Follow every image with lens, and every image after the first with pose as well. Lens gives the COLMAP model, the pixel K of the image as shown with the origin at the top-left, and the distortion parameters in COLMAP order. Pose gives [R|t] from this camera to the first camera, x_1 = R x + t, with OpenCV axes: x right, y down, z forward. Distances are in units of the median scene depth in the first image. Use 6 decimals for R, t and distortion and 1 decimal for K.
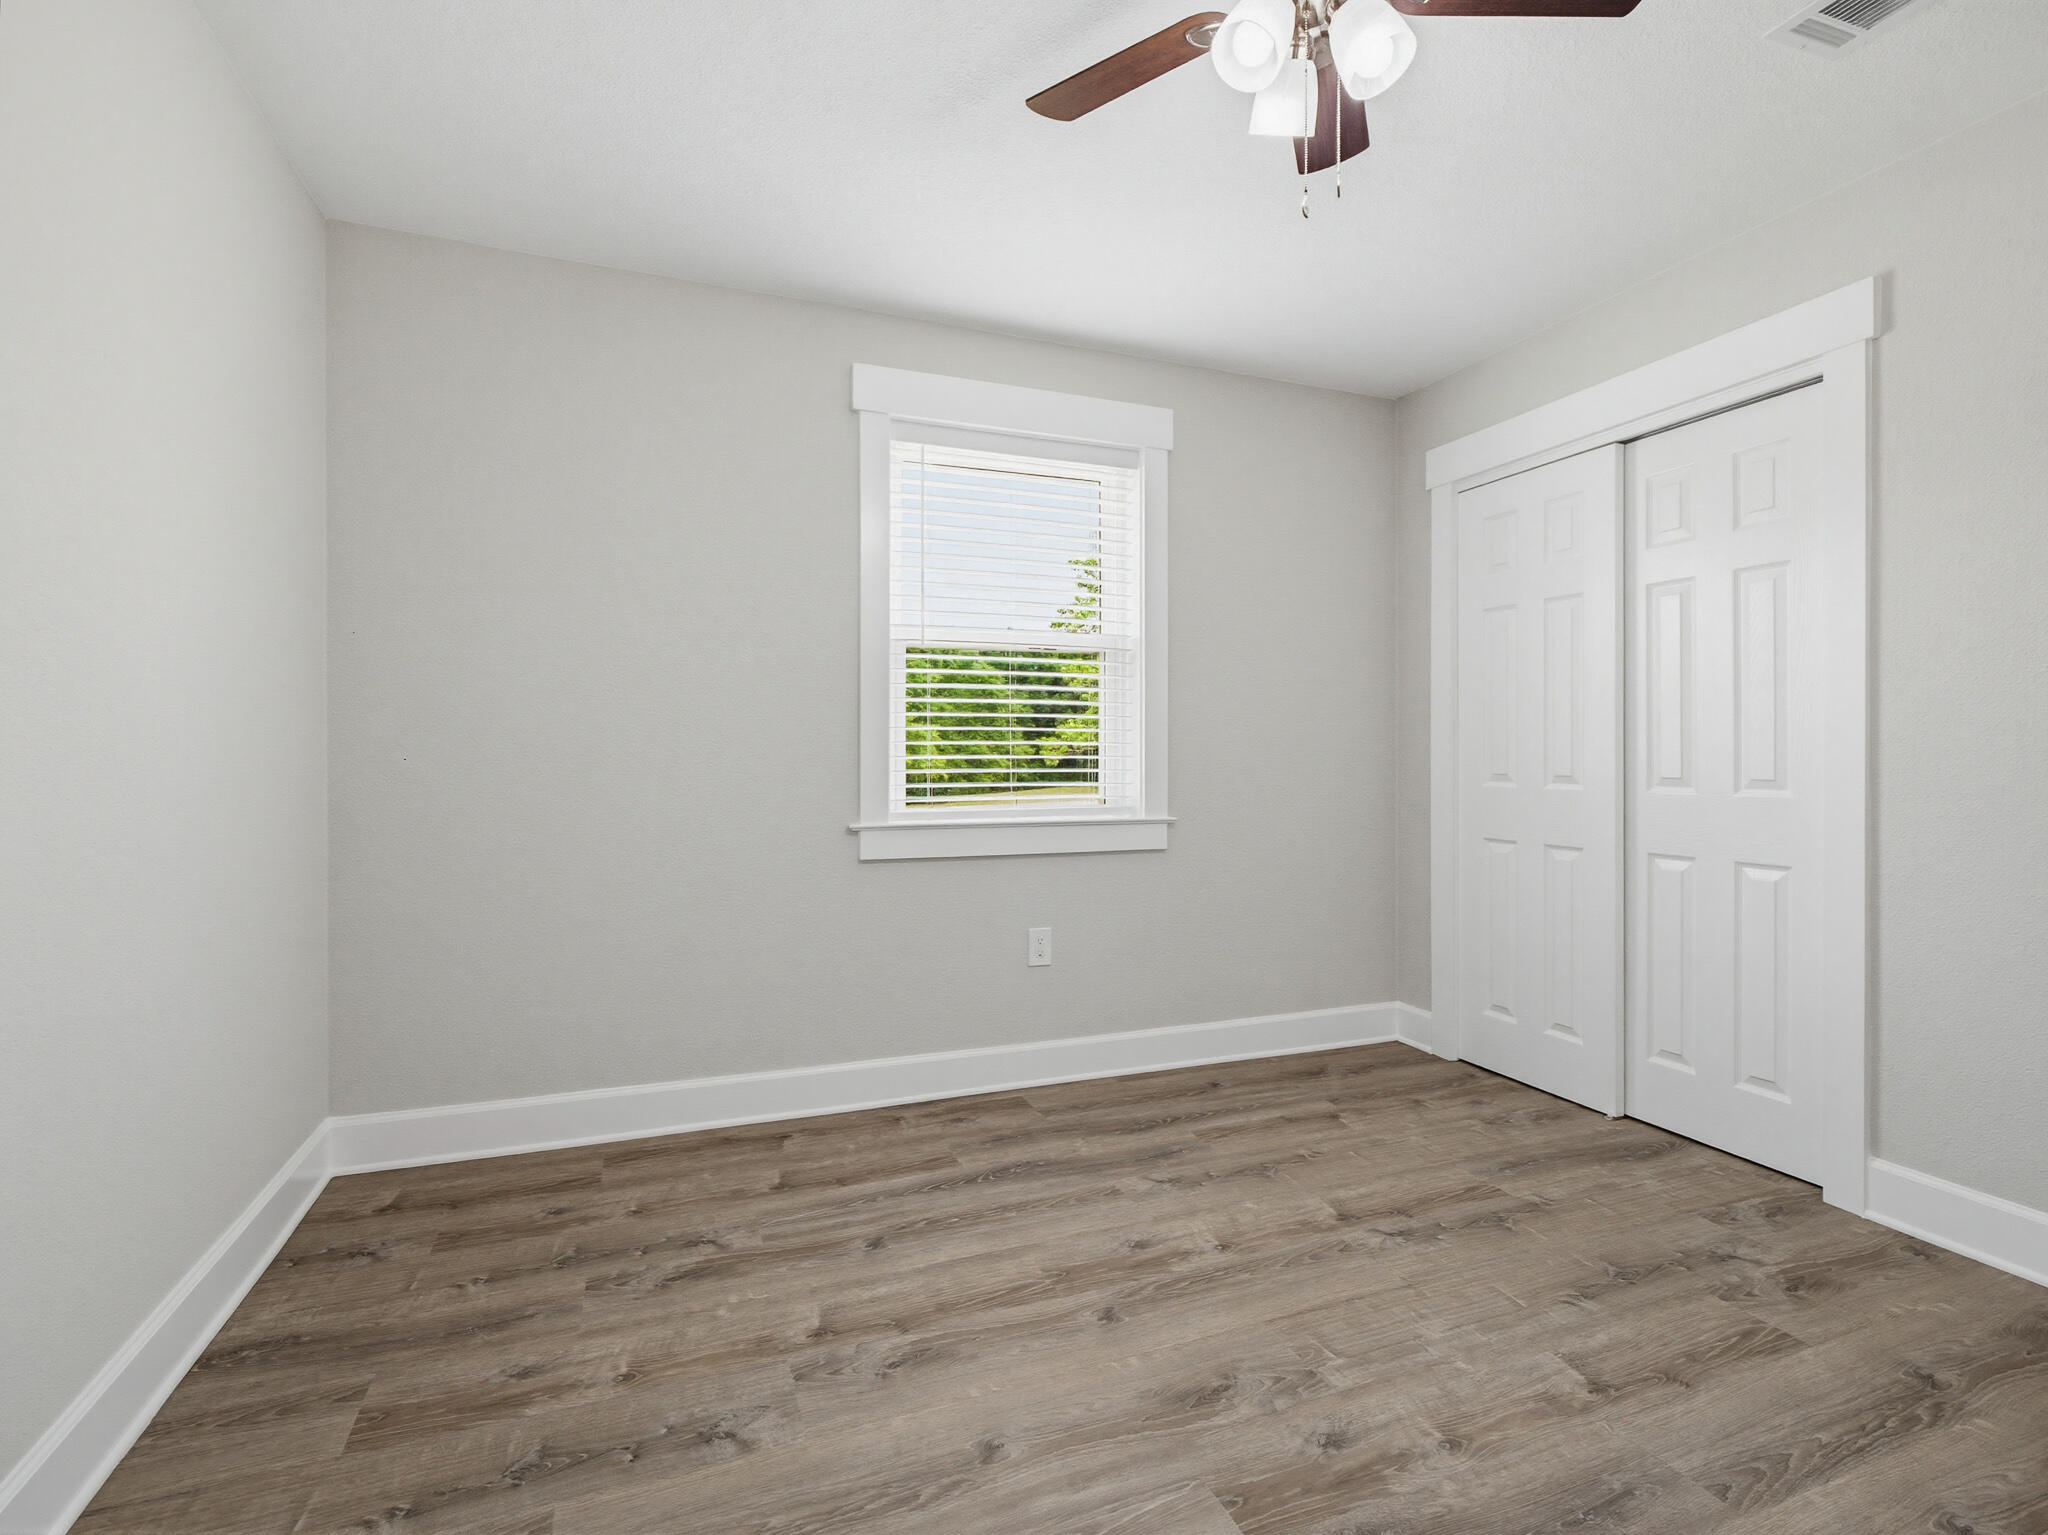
lens RADIAL K [[972.1, 0, 1023.5], [0, 972.1, 759.7], [0, 0, 1]] dist [-0.004504, 0.000760]
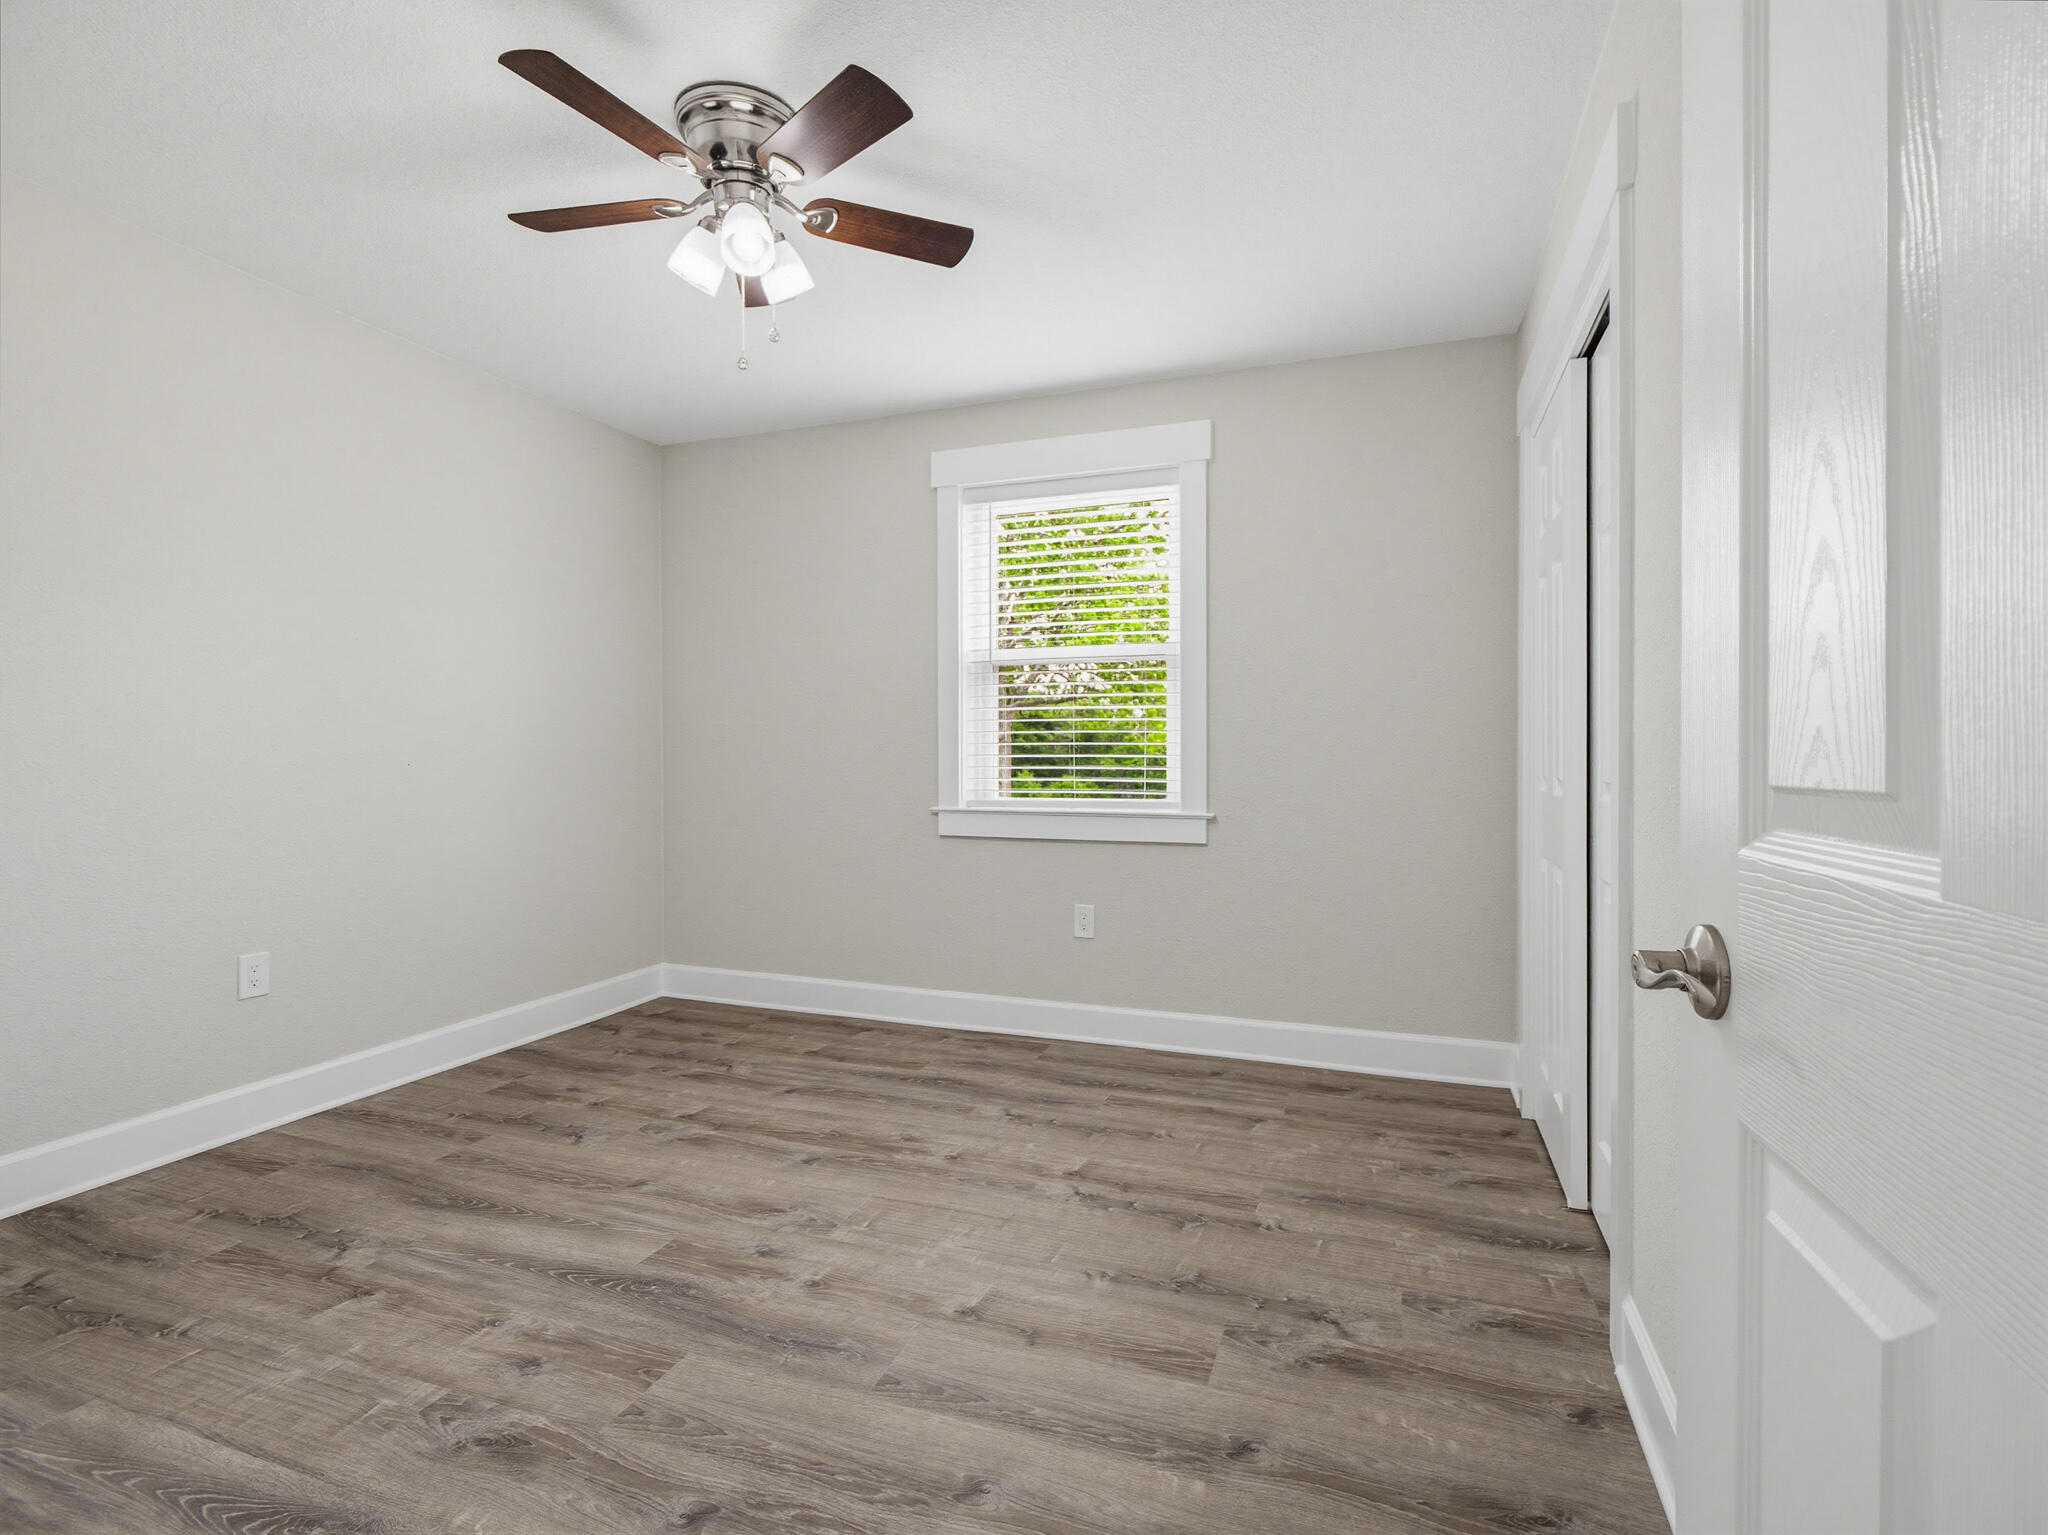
lens RADIAL K [[972.1, 0, 1051.3], [0, 972.1, 750.8], [0, 0, 1]] dist [-0.004504, 0.000760]
pose [[0.754076, -0.004355, -0.656772, 0.981201], [-0.003624, 0.999935, -0.010791, 0.007073], [0.656777, 0.010518, 0.754012, 0.146609]]
